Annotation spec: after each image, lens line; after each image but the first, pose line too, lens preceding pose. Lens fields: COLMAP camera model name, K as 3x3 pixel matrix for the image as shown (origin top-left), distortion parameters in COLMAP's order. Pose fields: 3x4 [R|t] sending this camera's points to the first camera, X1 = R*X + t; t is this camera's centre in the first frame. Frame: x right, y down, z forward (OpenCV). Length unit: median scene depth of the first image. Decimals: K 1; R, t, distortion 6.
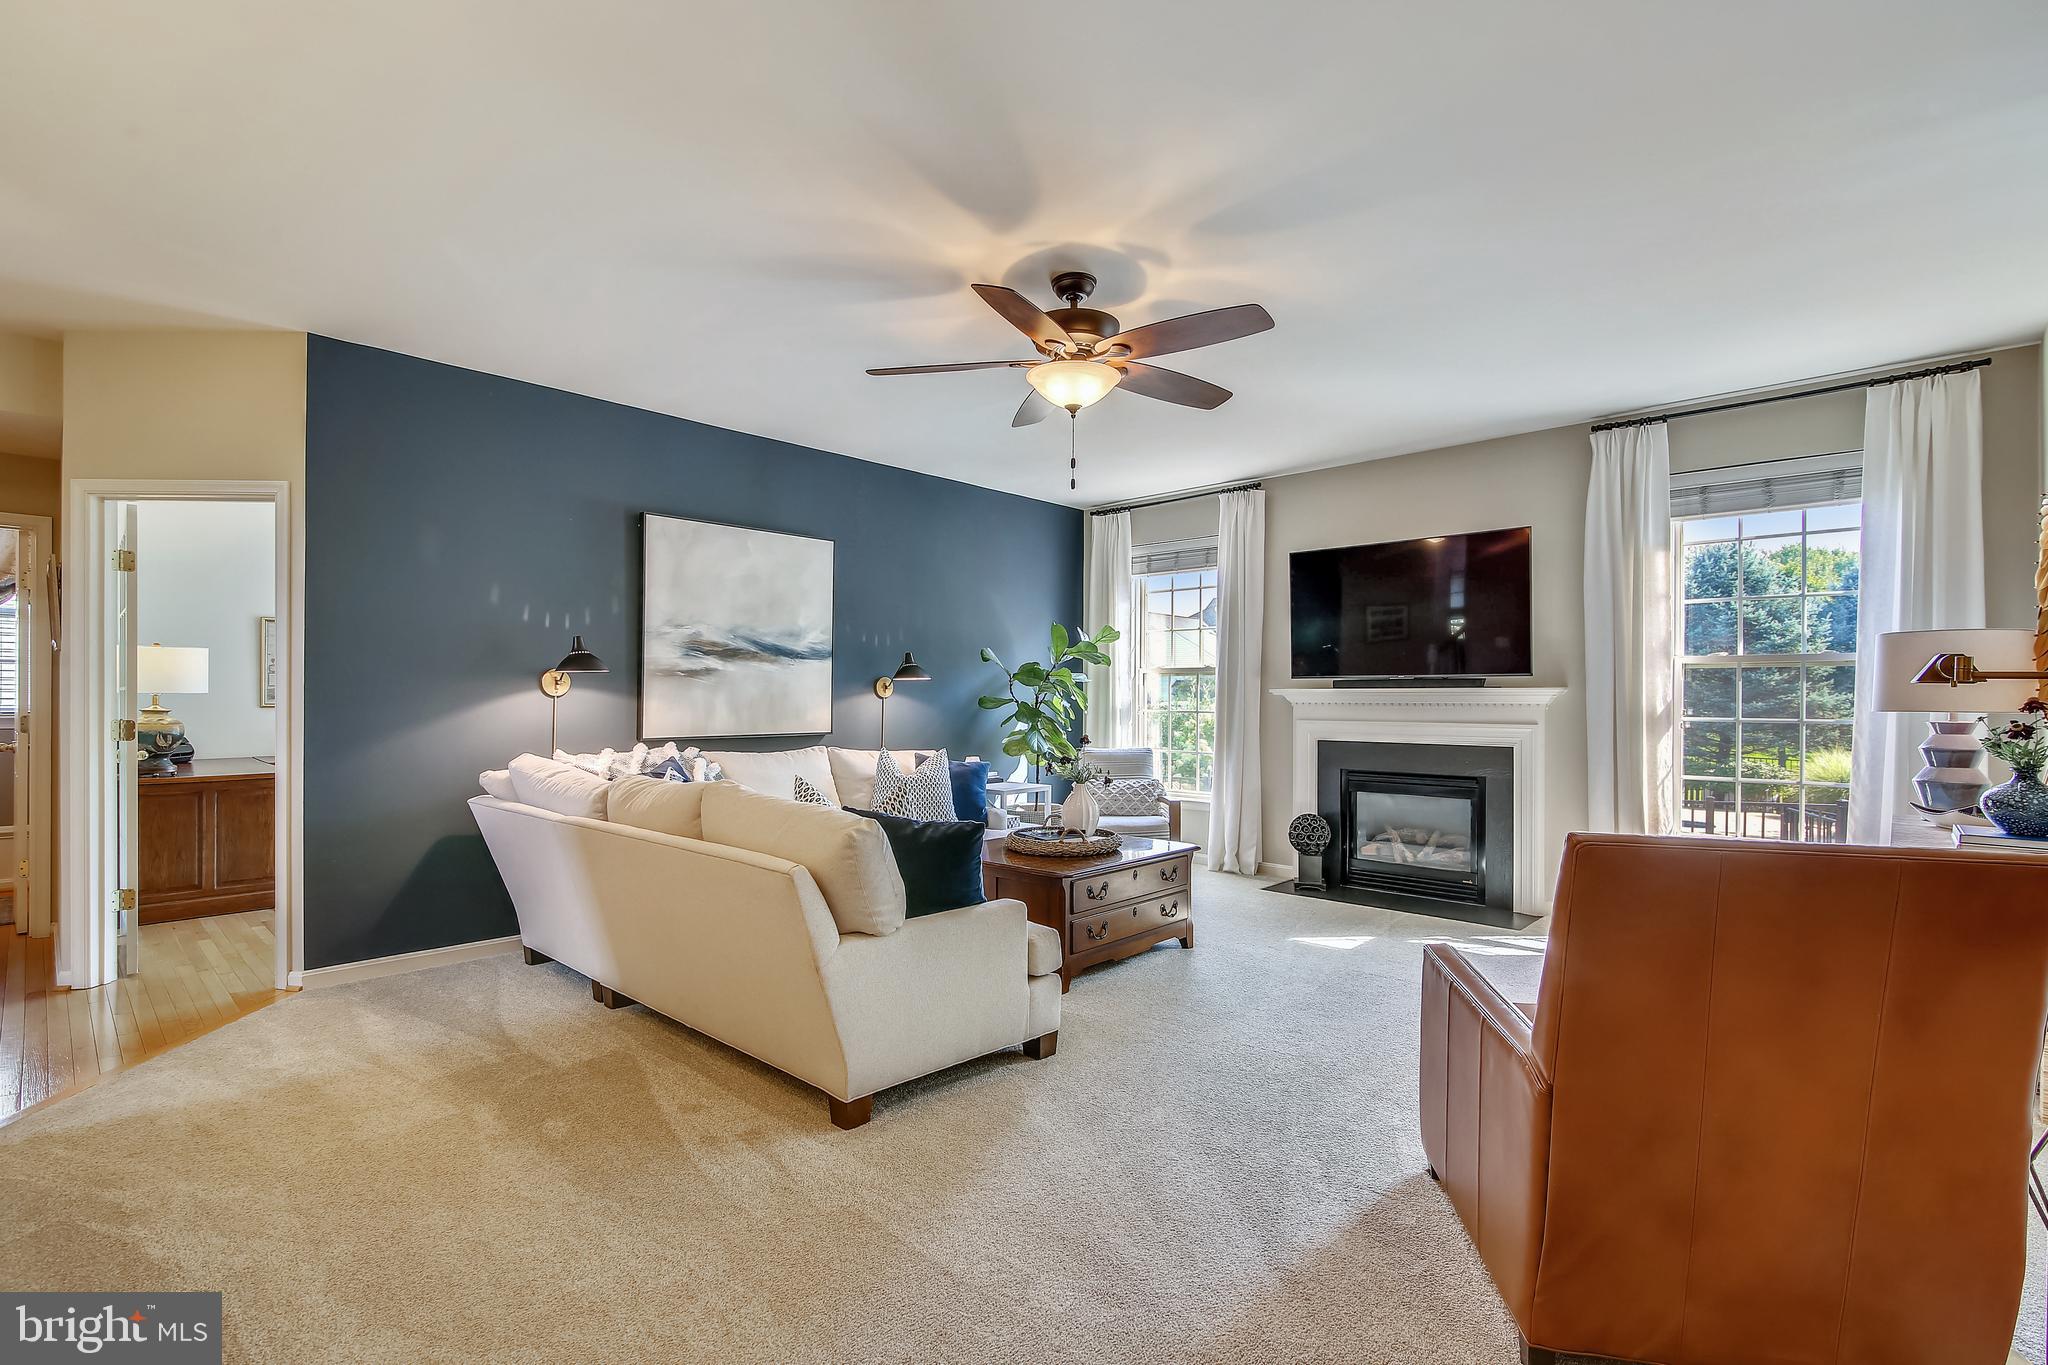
lens RADIAL K [[936.4, 0, 1013.4], [0, 936.4, 696.1], [0, 0, 1]] dist [-0.003222, 0.000010]
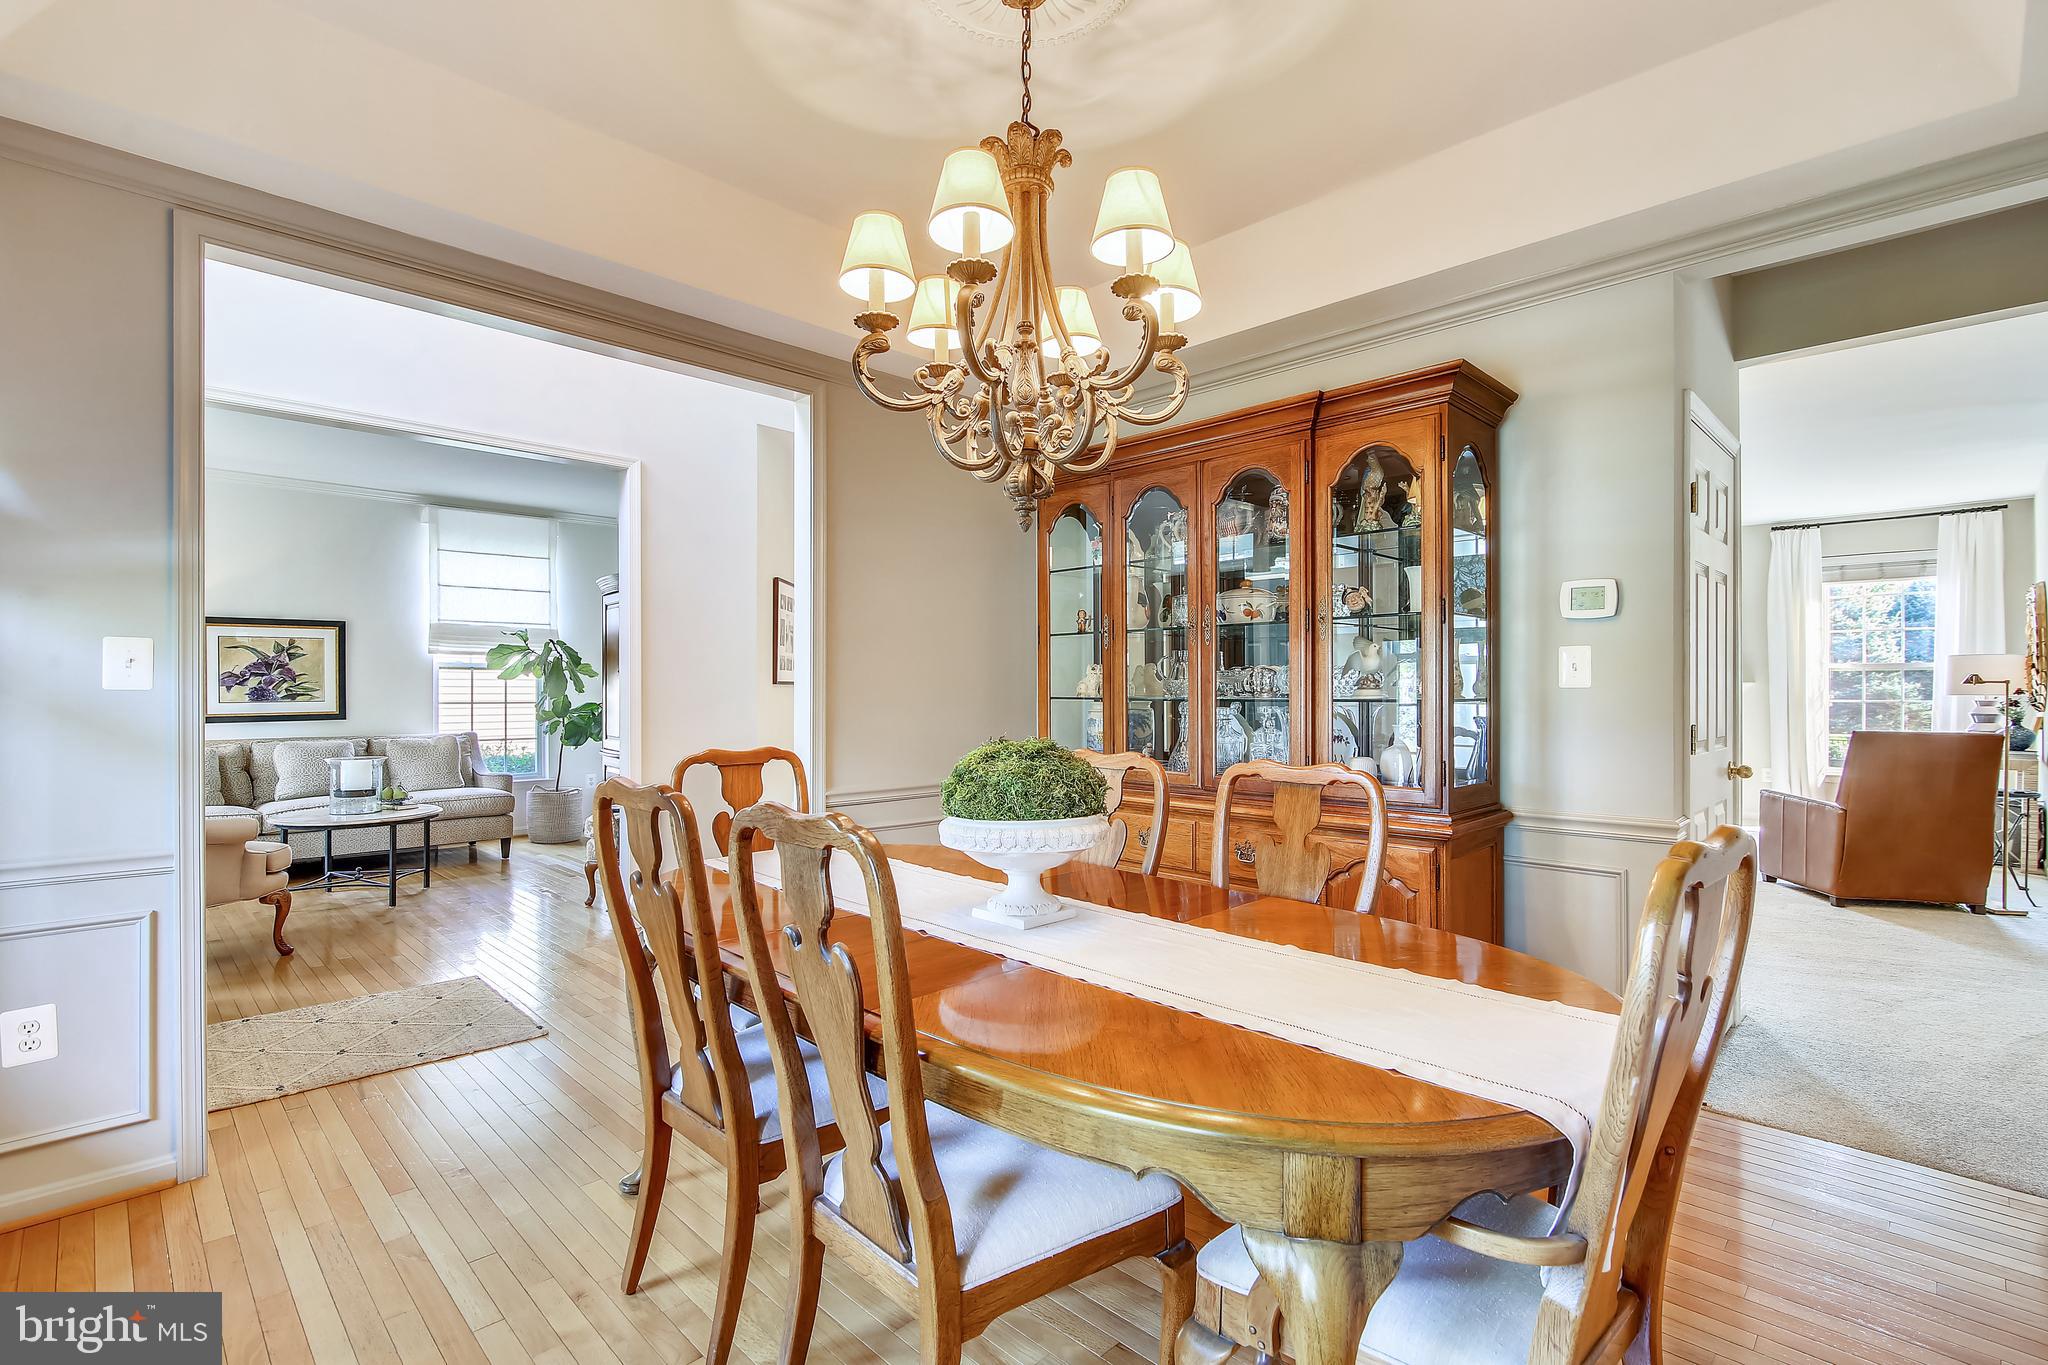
lens RADIAL K [[936.4, 0, 1042.0], [0, 936.4, 680.5], [0, 0, 1]] dist [-0.003222, 0.000010]
pose [[0.999803, -0.002087, -0.019726, -0.778136], [0.001949, 0.999974, -0.007011, -0.003666], [0.019740, 0.006972, 0.999781, -0.829025]]
